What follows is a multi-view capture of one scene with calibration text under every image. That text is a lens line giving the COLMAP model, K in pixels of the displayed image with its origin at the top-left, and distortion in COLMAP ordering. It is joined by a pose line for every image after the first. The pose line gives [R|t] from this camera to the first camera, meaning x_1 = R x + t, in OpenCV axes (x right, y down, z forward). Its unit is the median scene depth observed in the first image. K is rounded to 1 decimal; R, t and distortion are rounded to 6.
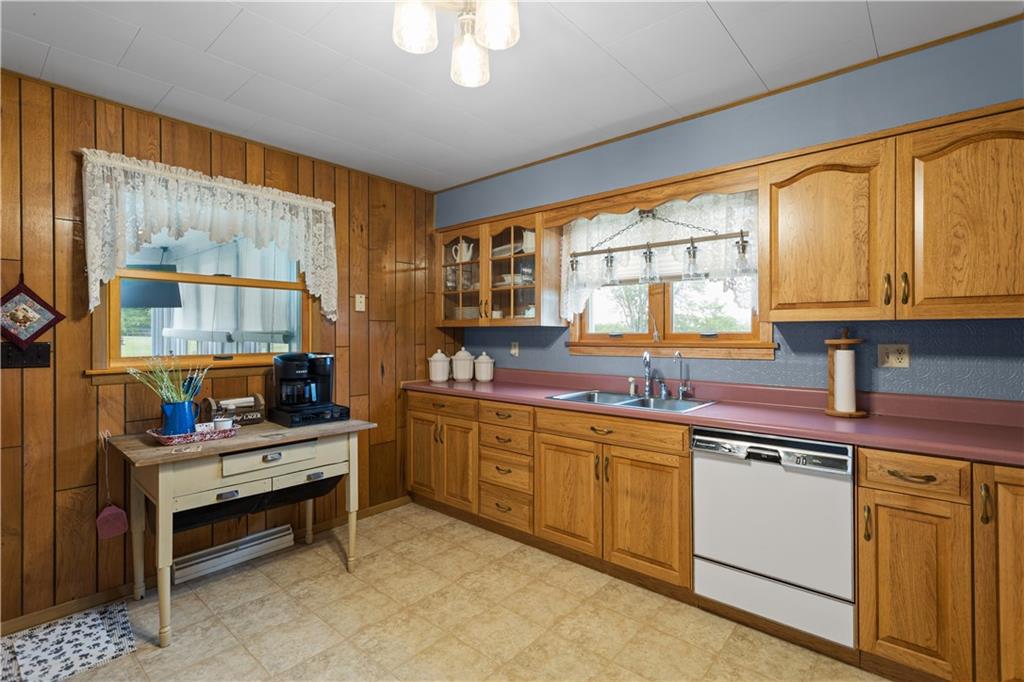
lens RADIAL K [[486.6, 0, 508.1], [0, 486.6, 333.8], [0, 0, 1]] dist [0.000710, 0.000483]
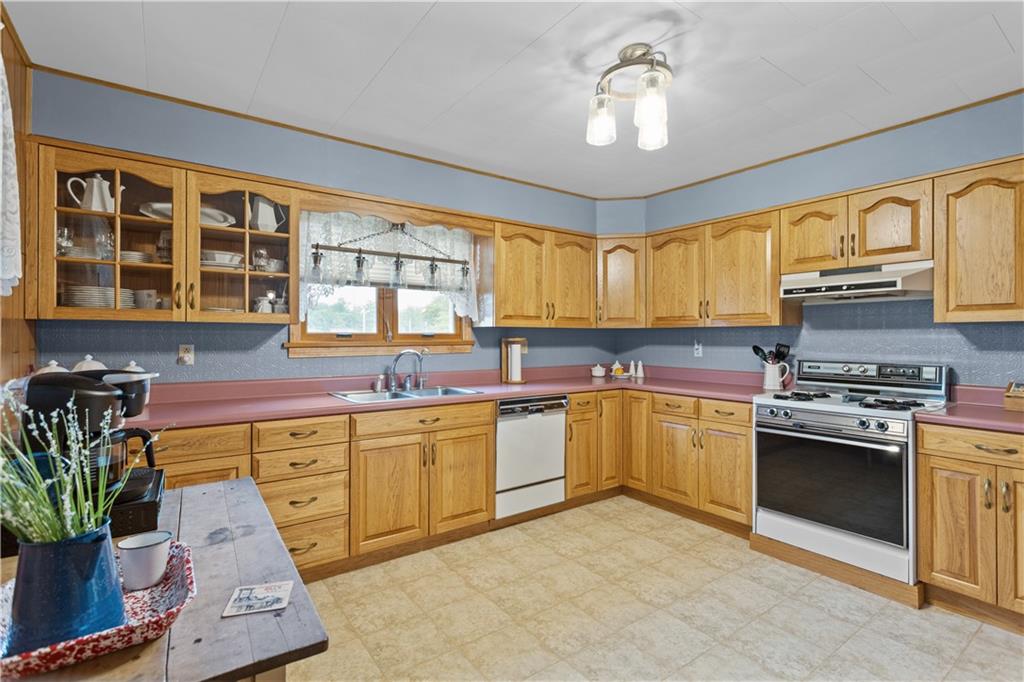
lens RADIAL K [[486.6, 0, 509.0], [0, 486.6, 339.0], [0, 0, 1]] dist [0.000710, 0.000483]
pose [[0.218371, -0.004804, 0.975854, -0.851413], [-0.003556, 0.999977, 0.005718, 0.004176], [-0.975859, -0.004719, 0.218349, 0.577595]]
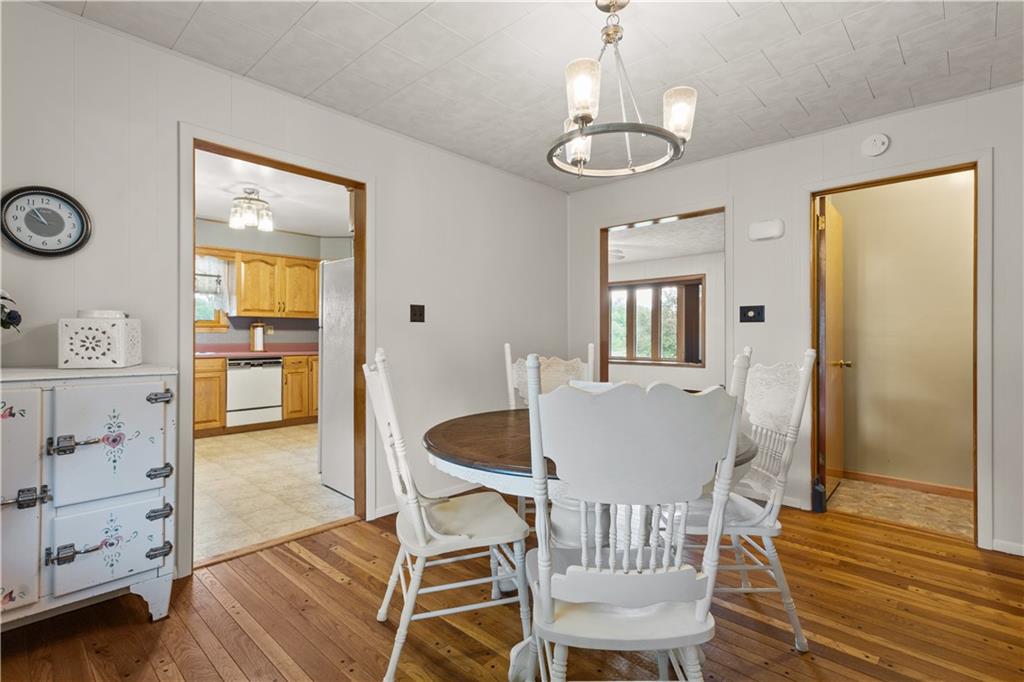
lens RADIAL K [[486.6, 0, 510.3], [0, 486.6, 338.3], [0, 0, 1]] dist [0.000710, 0.000483]
pose [[0.026049, -0.008042, 0.999628, -1.746562], [-0.005938, 0.999949, 0.008199, 0.055553], [-0.999643, -0.006150, 0.026000, -0.411583]]
